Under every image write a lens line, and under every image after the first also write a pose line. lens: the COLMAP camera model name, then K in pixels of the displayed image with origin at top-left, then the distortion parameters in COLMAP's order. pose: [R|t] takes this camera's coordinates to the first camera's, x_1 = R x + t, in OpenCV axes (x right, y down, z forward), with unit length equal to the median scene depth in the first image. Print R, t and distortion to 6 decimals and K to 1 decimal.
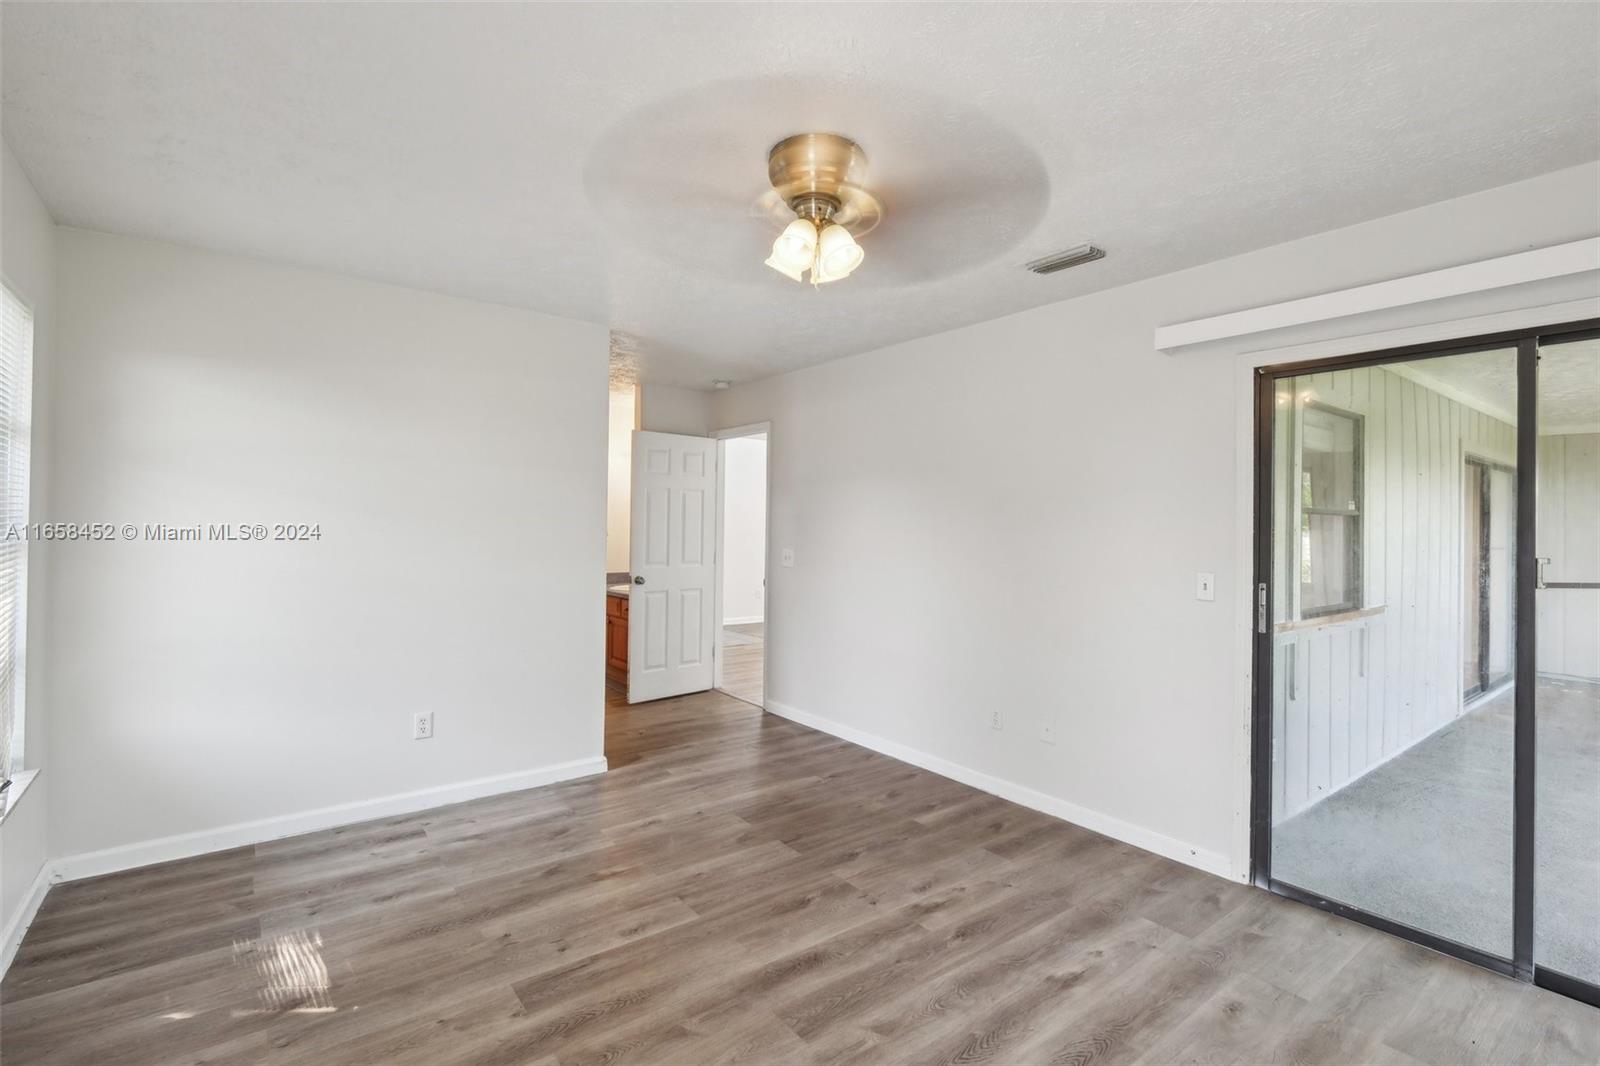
lens RADIAL K [[715.9, 0, 808.5], [0, 715.9, 508.1], [0, 0, 1]] dist [-0.001202, -0.000736]
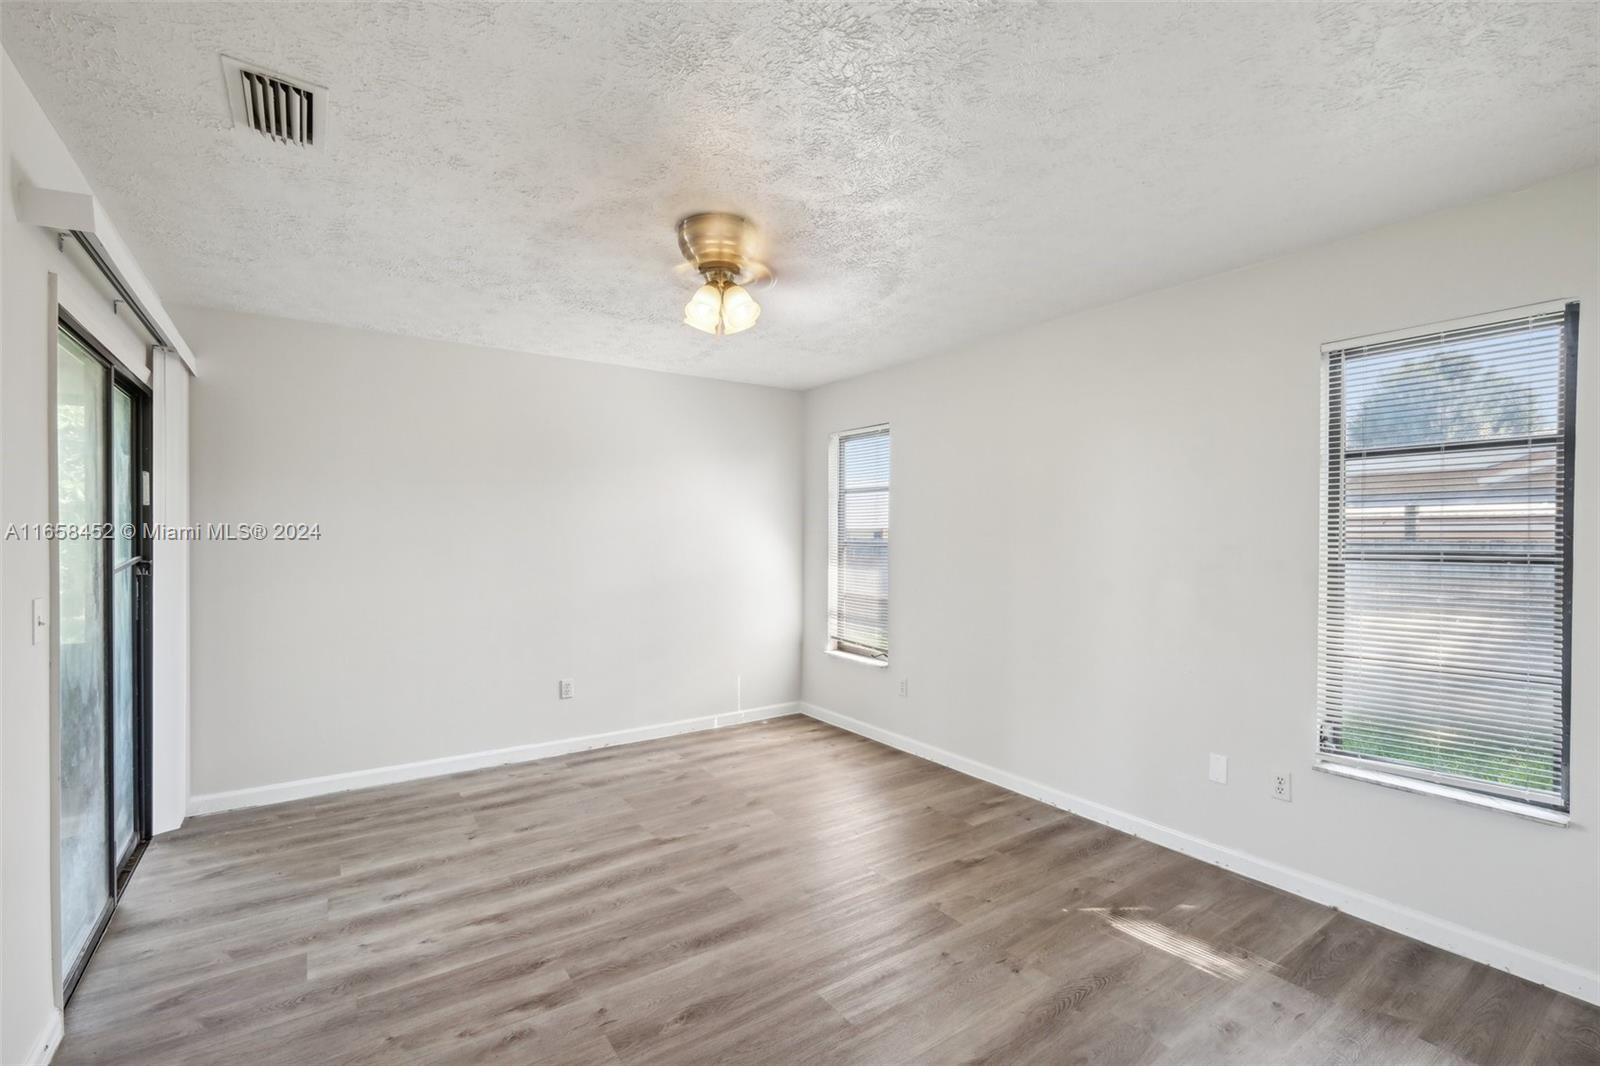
lens RADIAL K [[713.8, 0, 799.1], [0, 713.8, 560.1], [0, 0, 1]] dist [-0.002095, -0.000564]
pose [[-0.998451, -0.019520, 0.052106, -0.176248], [-0.019115, 0.999783, 0.008258, 0.050910], [-0.052256, 0.007249, -0.998607, 1.982879]]
